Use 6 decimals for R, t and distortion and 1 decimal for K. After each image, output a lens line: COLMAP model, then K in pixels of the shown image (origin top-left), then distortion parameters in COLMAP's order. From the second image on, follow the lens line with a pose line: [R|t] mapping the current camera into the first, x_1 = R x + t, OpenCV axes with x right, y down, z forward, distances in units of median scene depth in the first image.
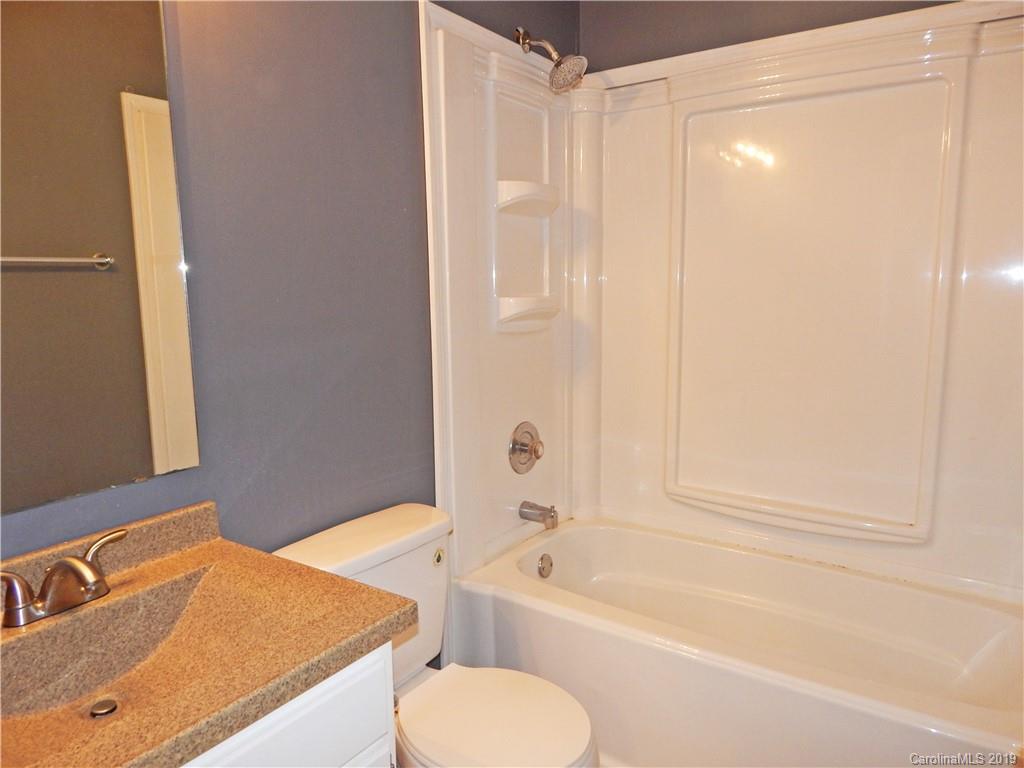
lens RADIAL K [[710.6, 0, 512.0], [0, 710.6, 384.0], [0, 0, 1]] dist [0.001898, 0.001124]
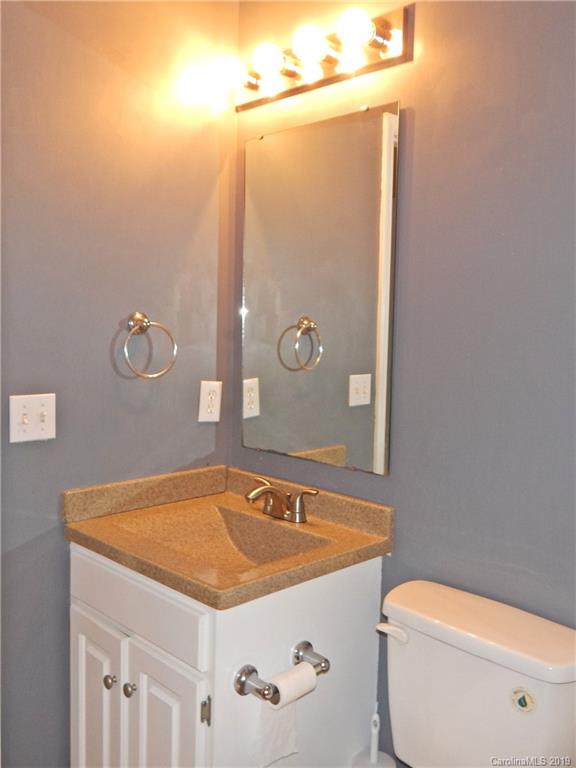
lens RADIAL K [[700.6, 0, 288.0], [0, 700.6, 384.0], [0, 0, 1]] dist [0.002431, 0.000534]
pose [[-0.195213, 0.094486, -0.976199, 0.834703], [-0.161199, 0.978721, 0.126965, -0.183639], [0.967423, 0.182147, -0.175828, 1.069965]]
